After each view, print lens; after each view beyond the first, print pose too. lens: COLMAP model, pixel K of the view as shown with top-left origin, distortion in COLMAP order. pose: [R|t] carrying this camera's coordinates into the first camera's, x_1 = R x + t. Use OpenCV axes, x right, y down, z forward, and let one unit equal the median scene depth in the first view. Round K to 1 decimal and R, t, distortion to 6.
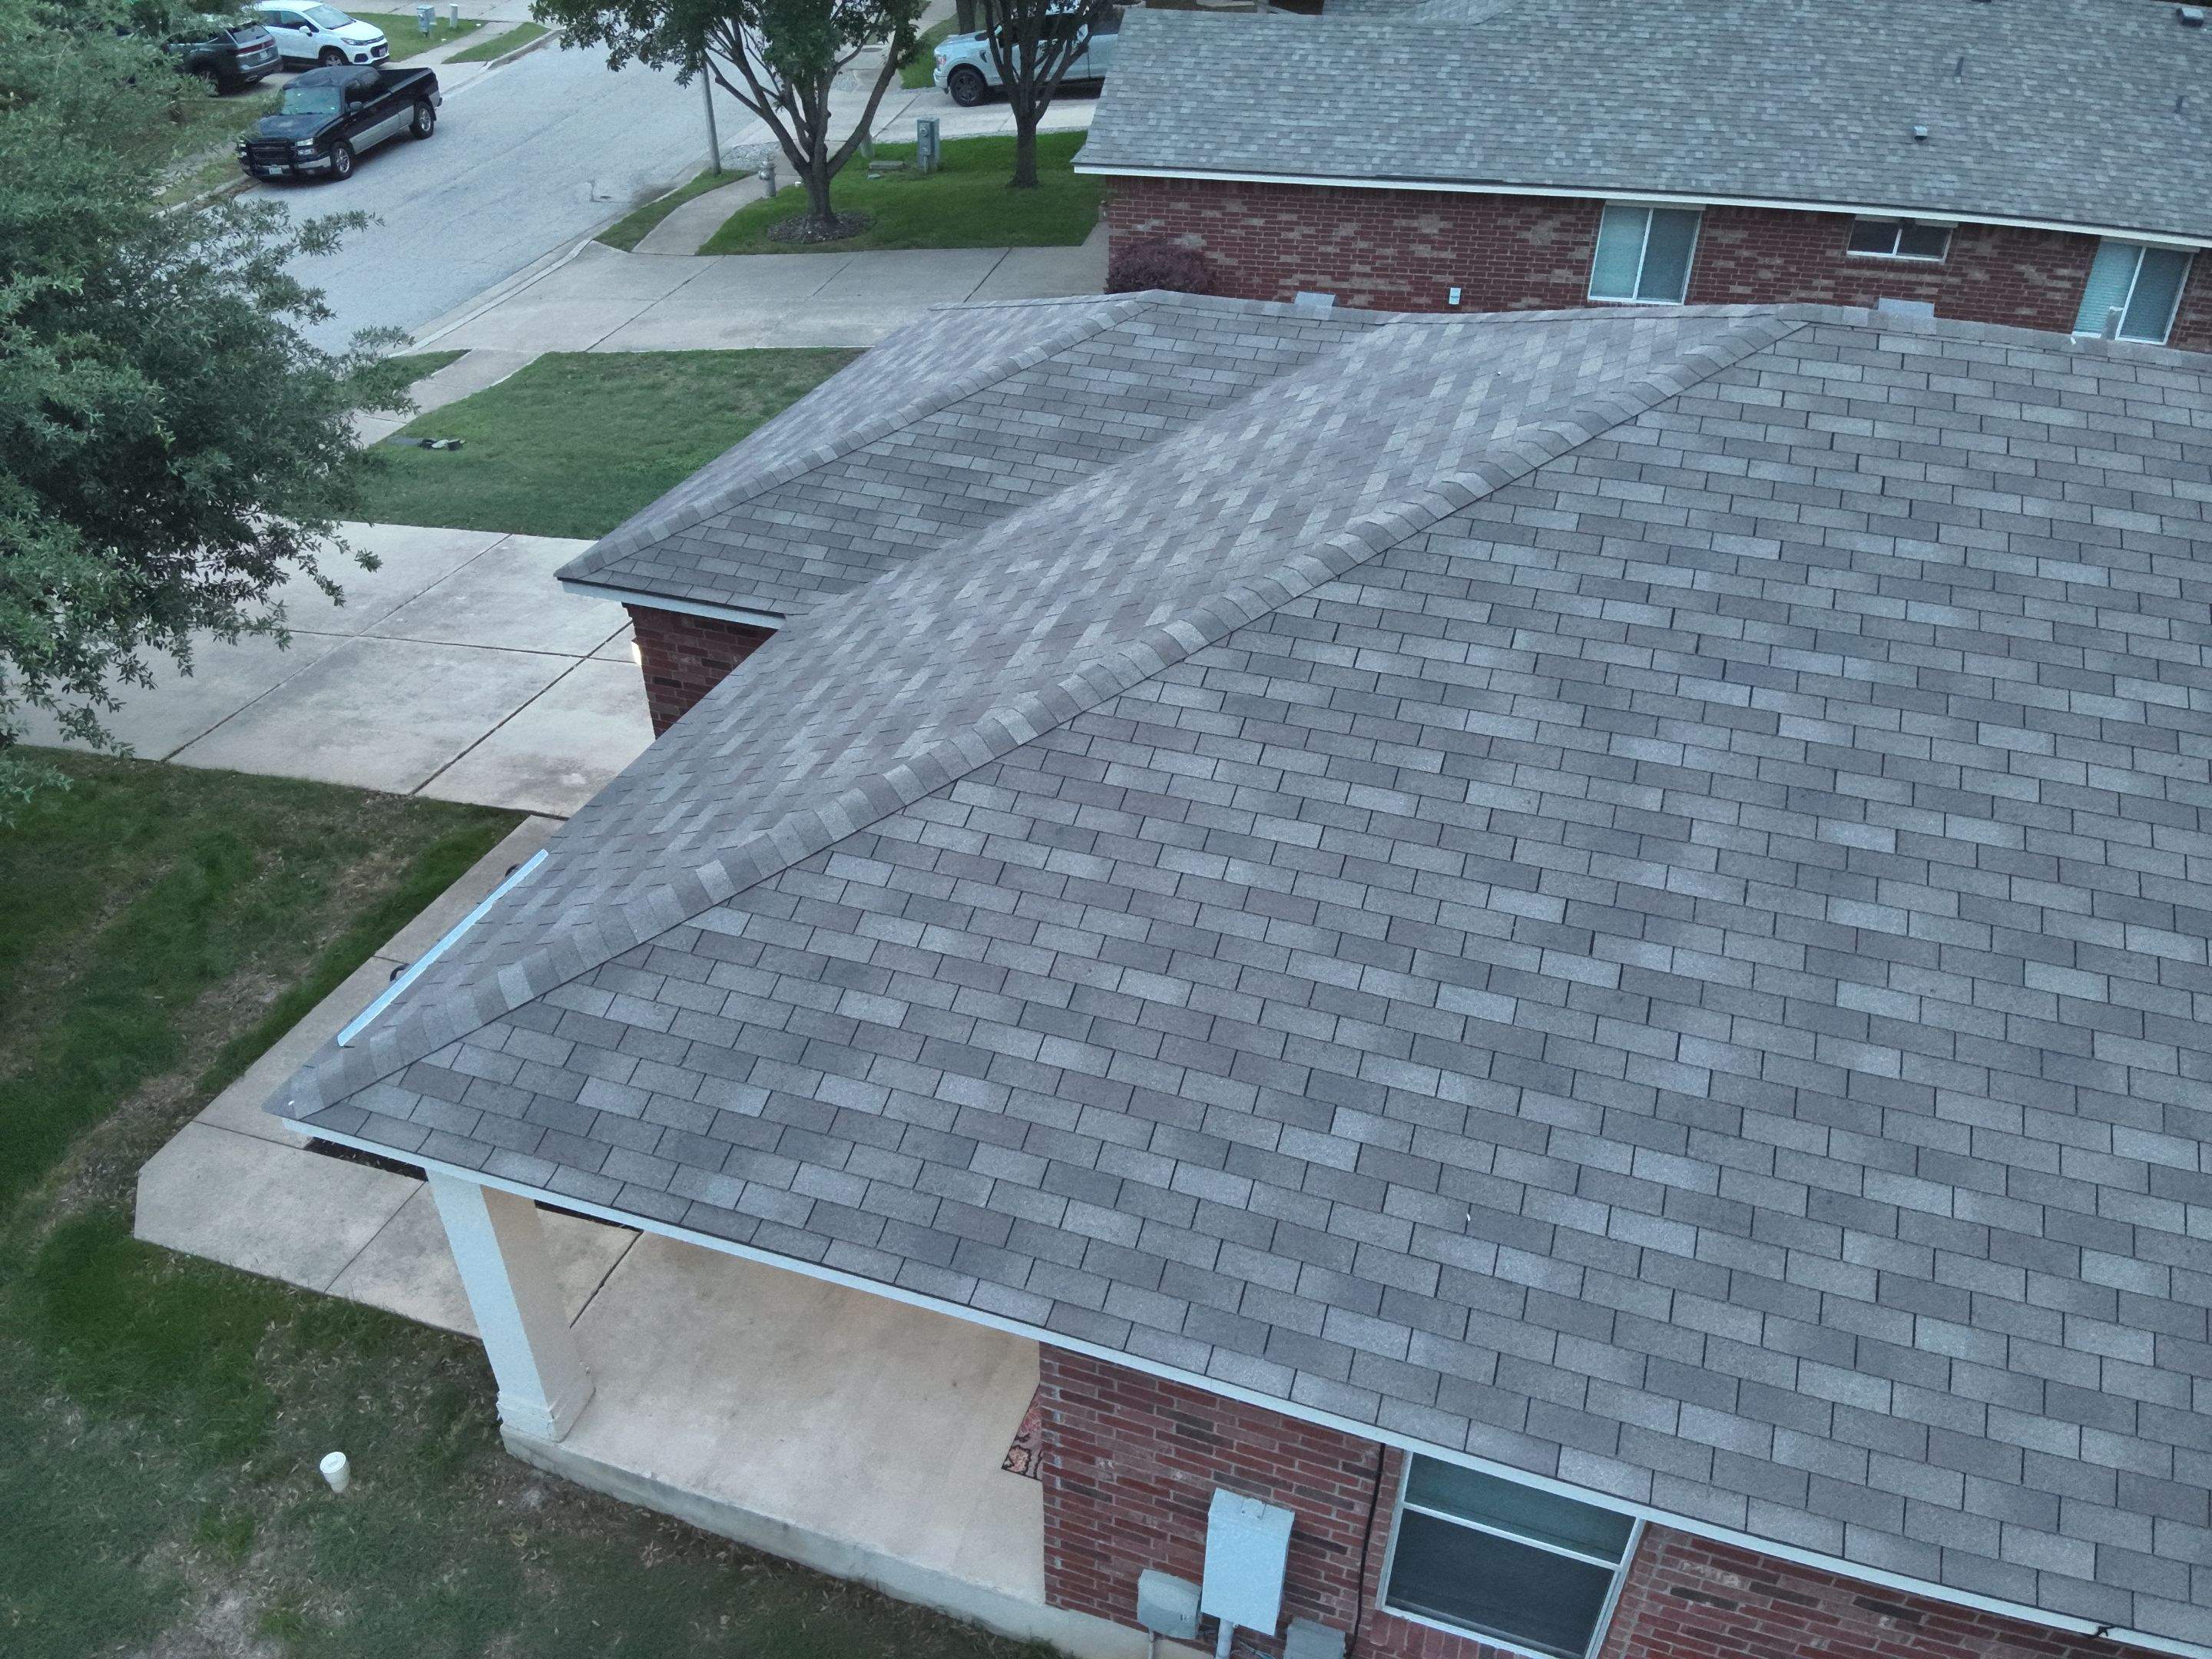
lens RADIAL K [[1608.1, 0, 1115.6], [0, 1608.1, 830.3], [0, 0, 1]] dist [0.090957, -0.189890]
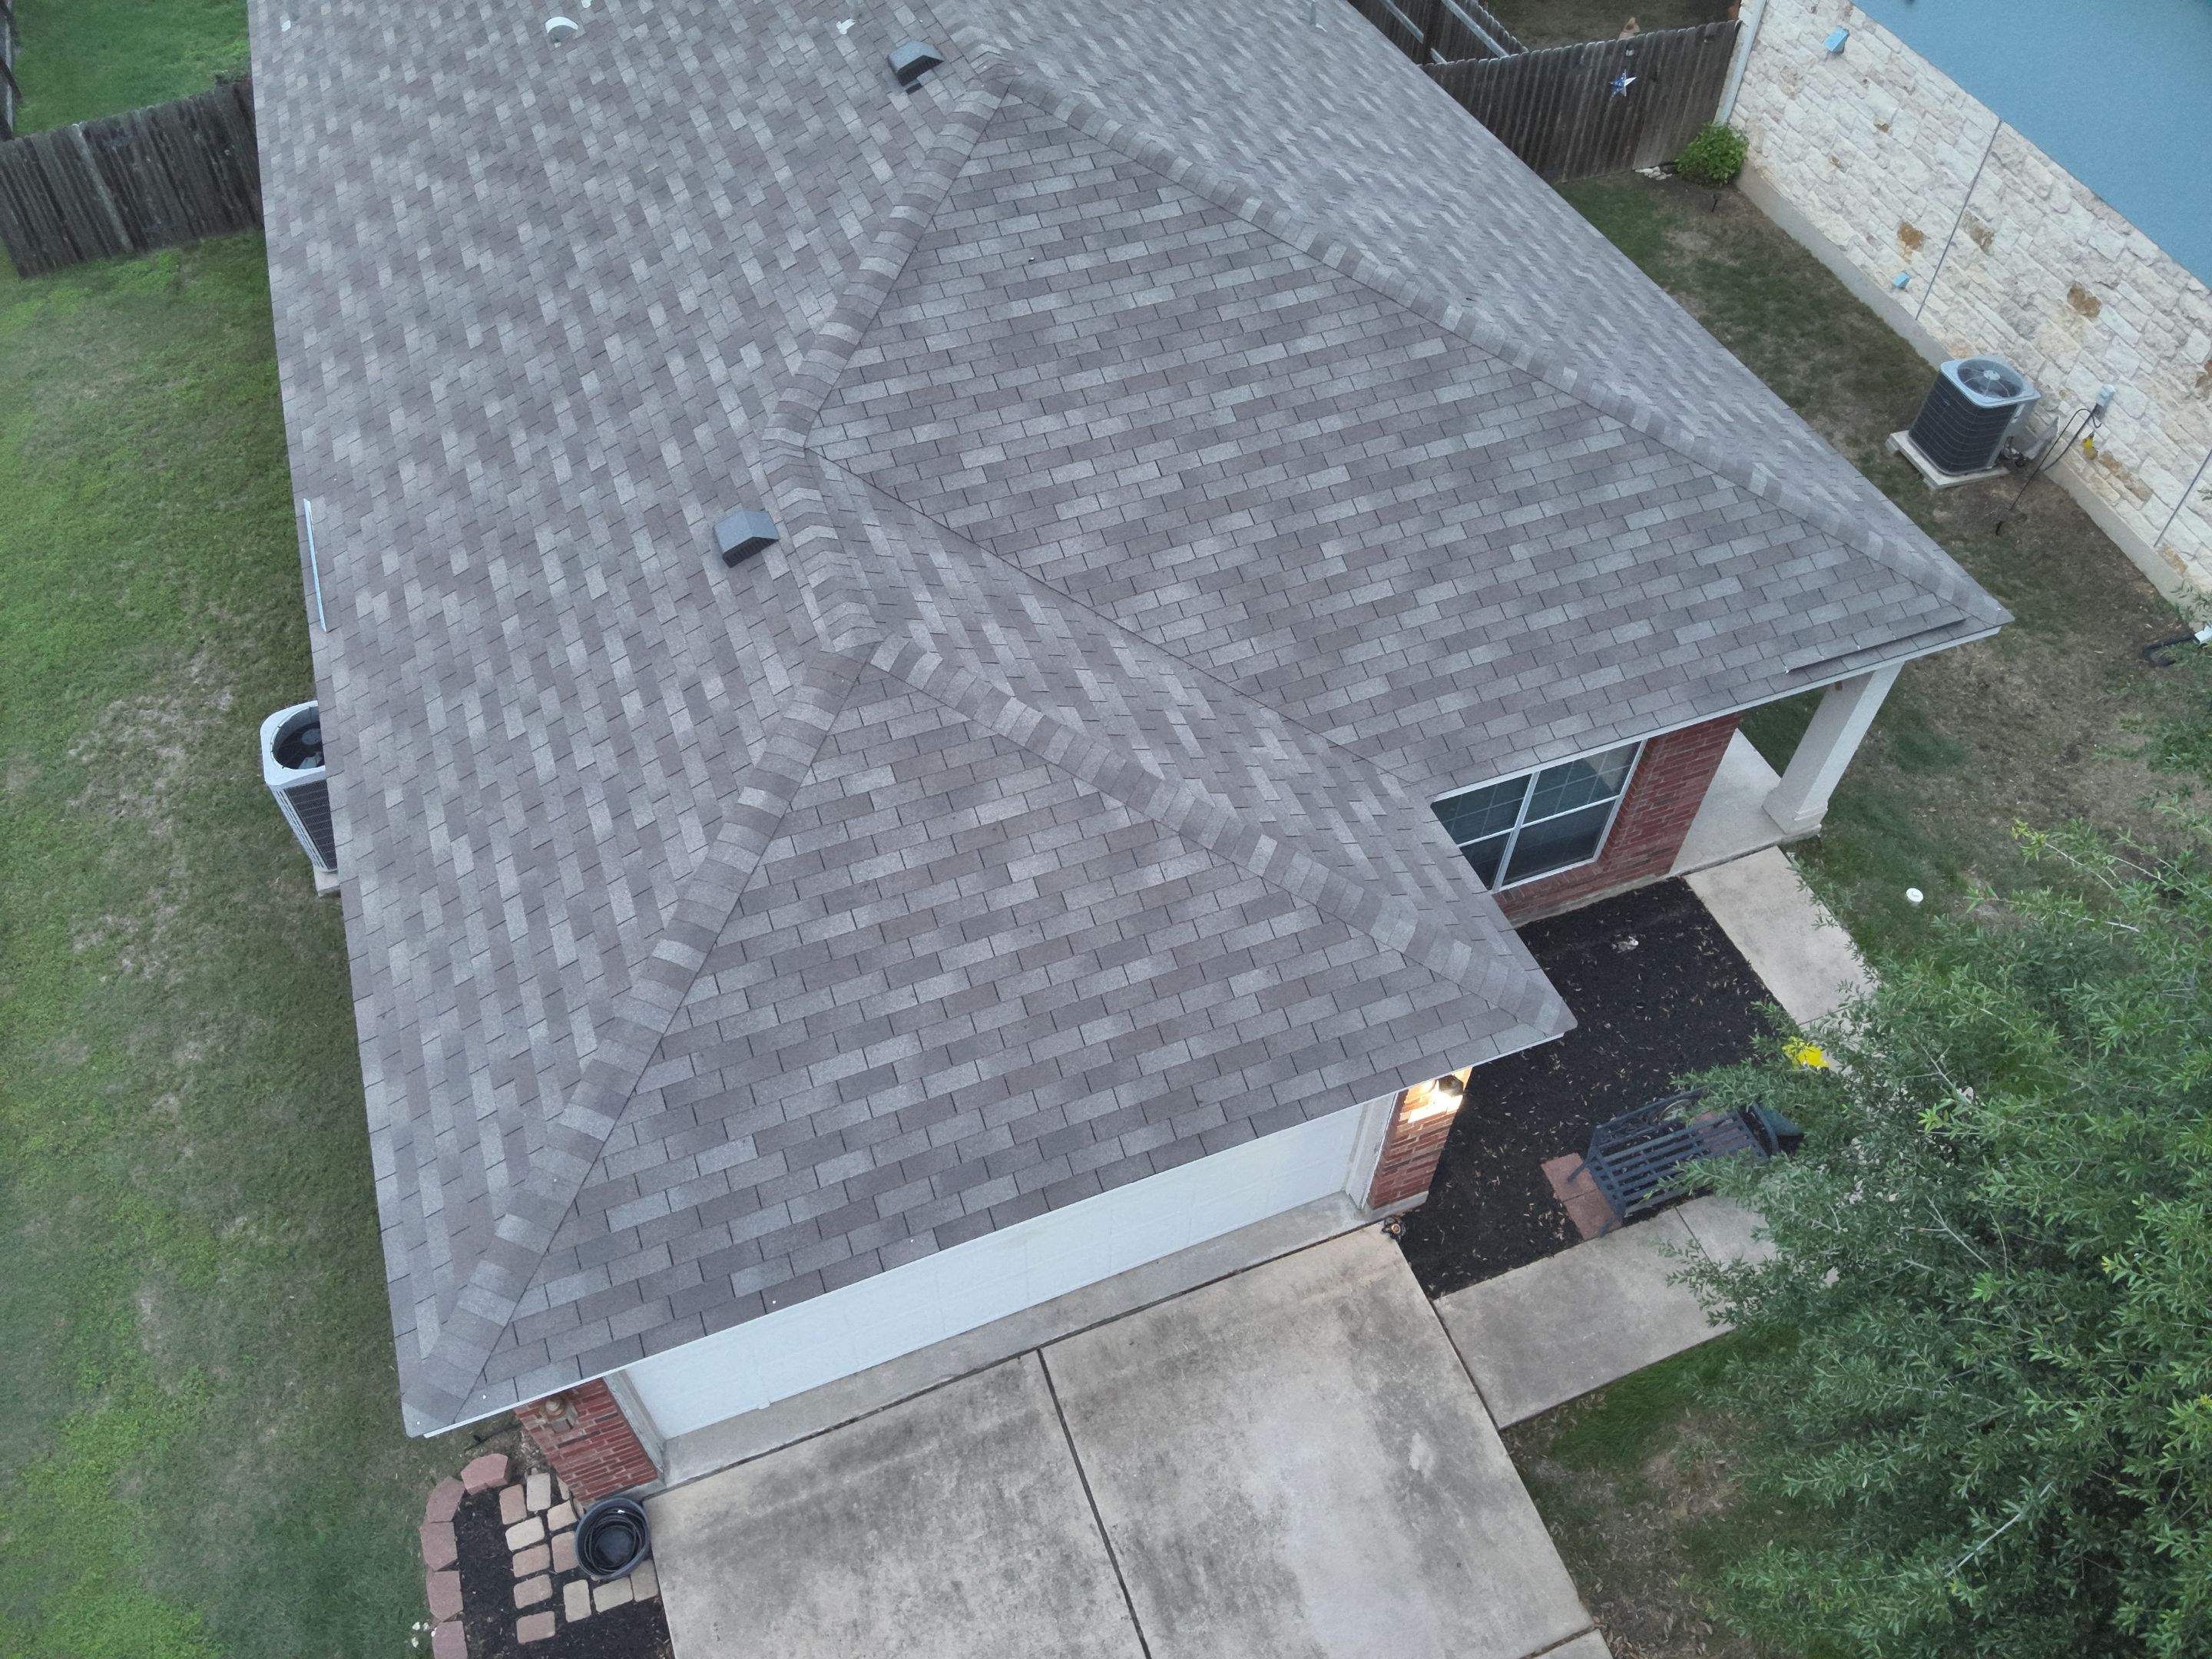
lens RADIAL K [[1611.0, 0, 1099.8], [0, 1611.0, 827.2], [0, 0, 1]] dist [0.101335, -0.201462]
pose [[-0.644215, -0.598713, 0.475951, -0.646550], [0.418152, 0.245351, 0.874615, -1.265638], [-0.640419, 0.762460, 0.092294, 1.232050]]
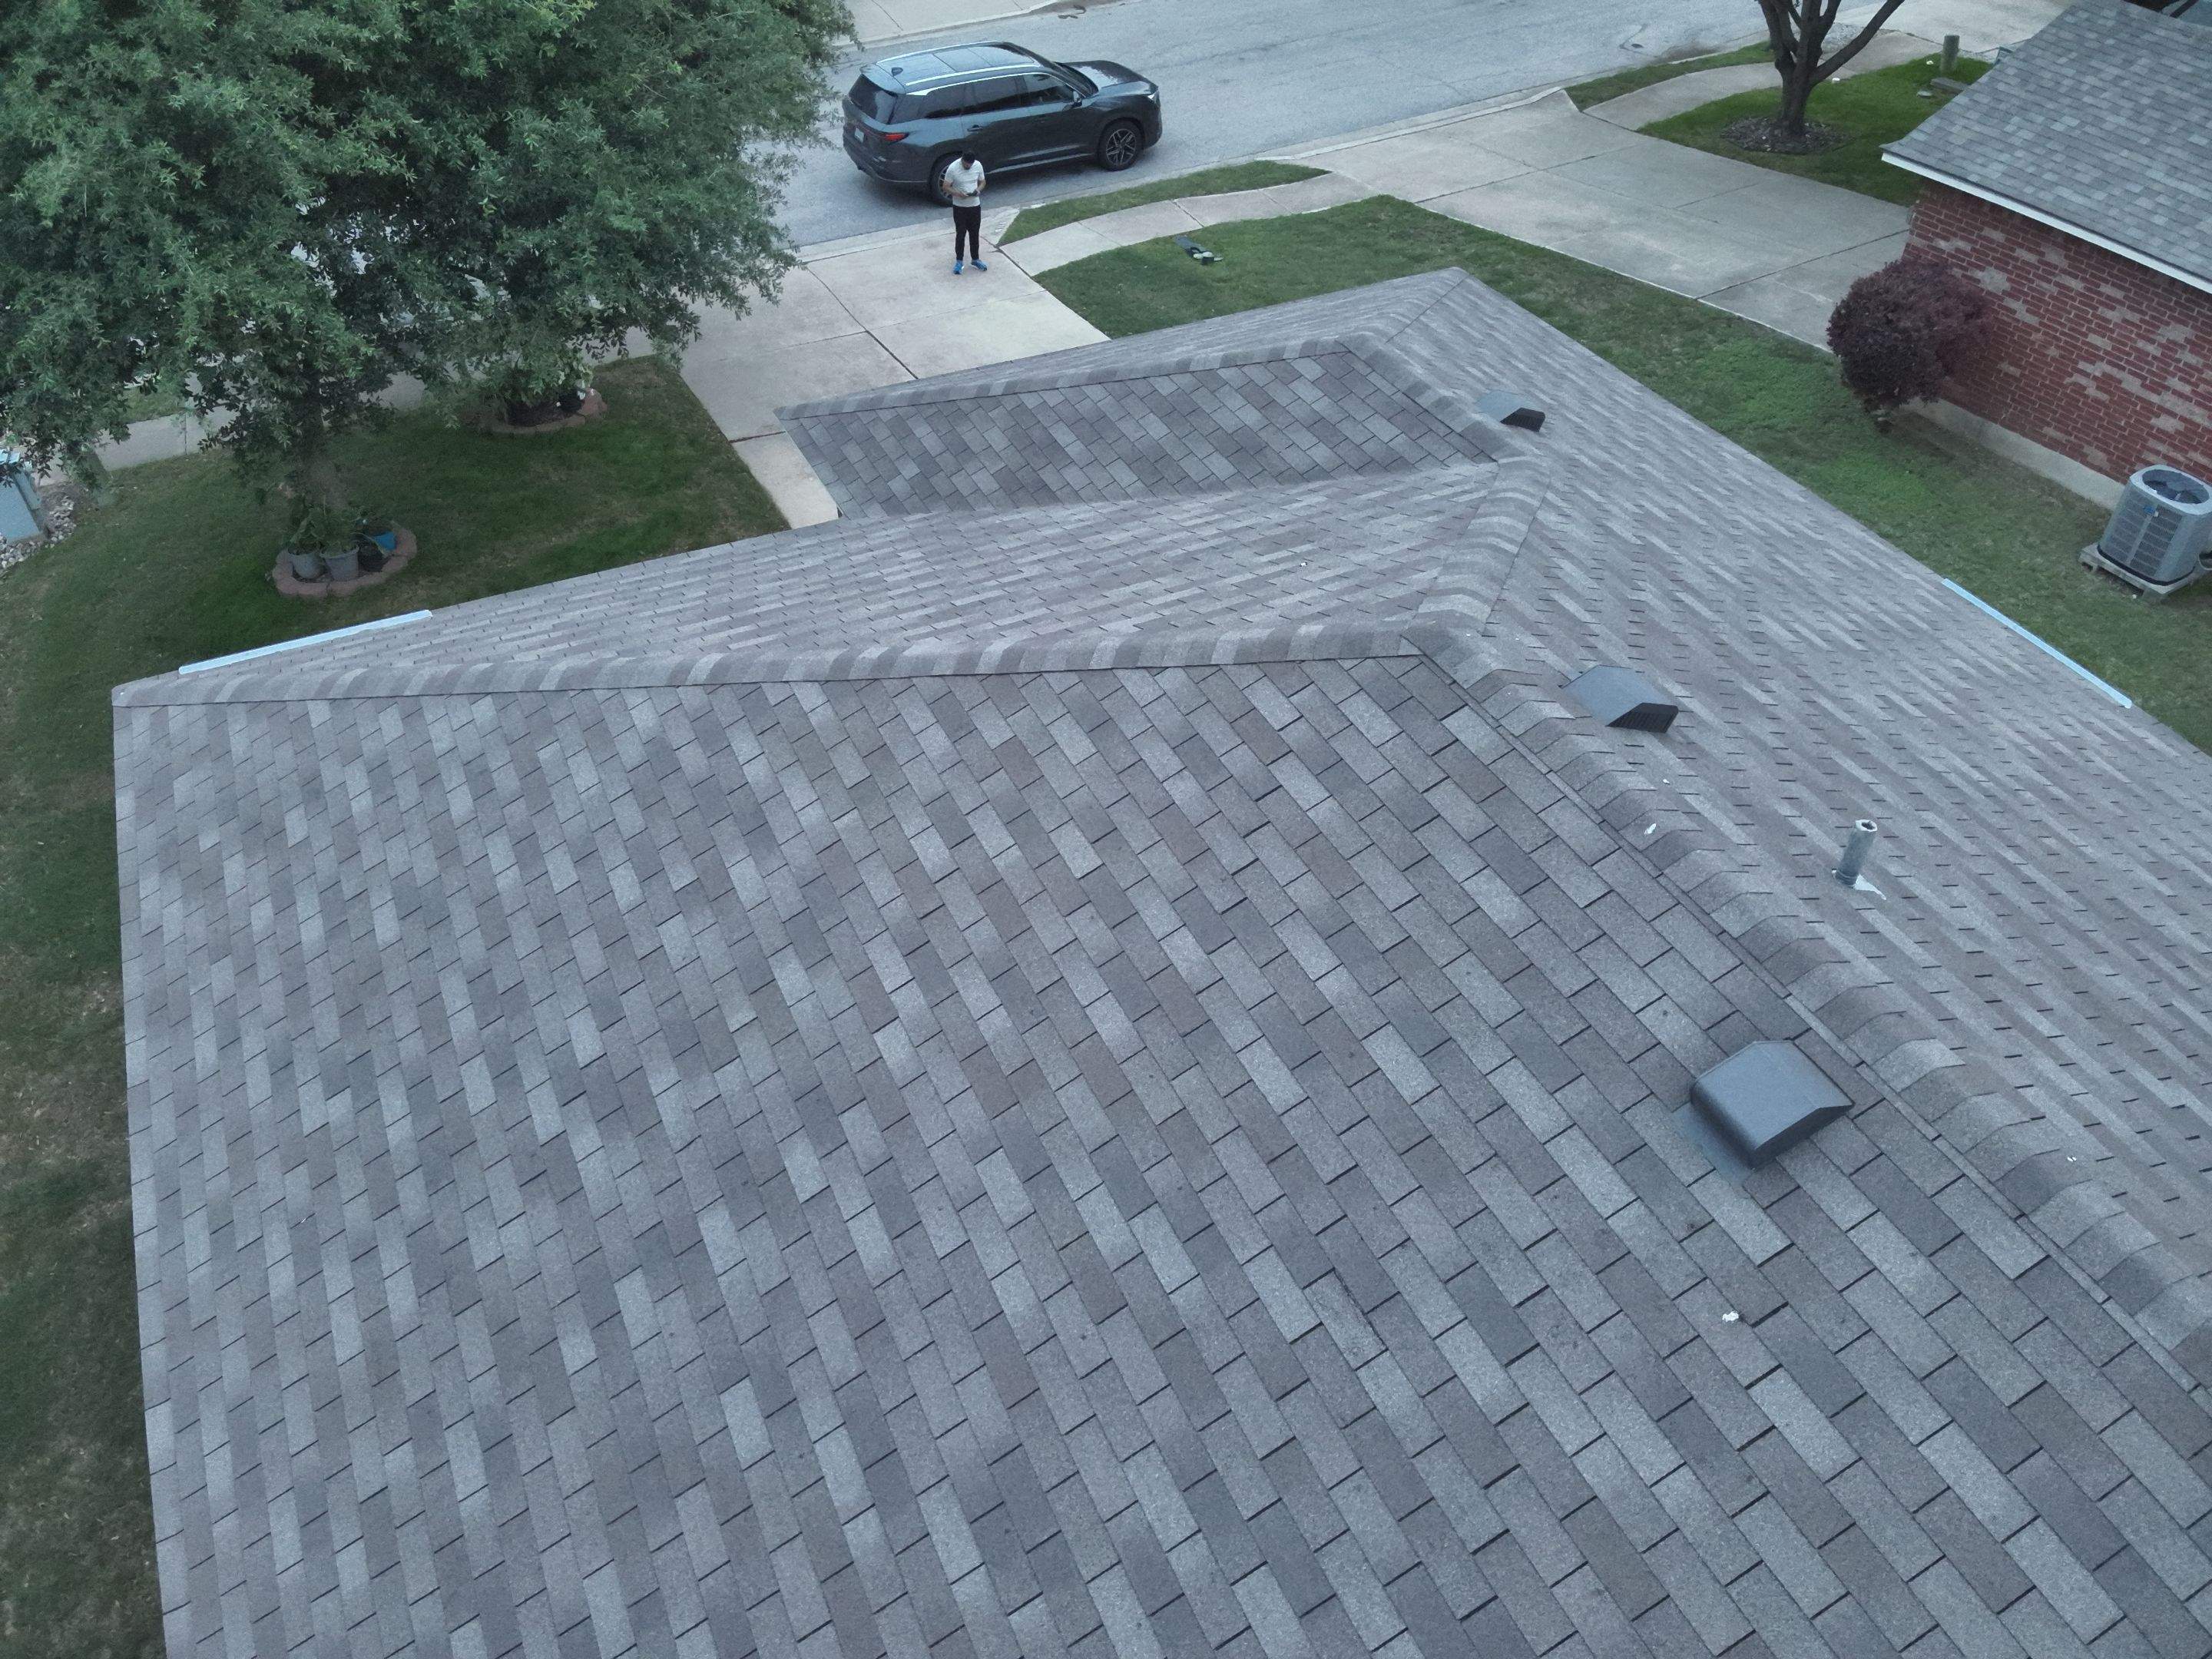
lens RADIAL K [[1611.0, 0, 1099.8], [0, 1611.0, 827.2], [0, 0, 1]] dist [0.101335, -0.201462]
pose [[0.695032, 0.475658, -0.539147, 0.724582], [-0.410803, 0.878145, 0.245157, -0.340225], [0.590060, 0.051092, 0.805741, 0.261671]]
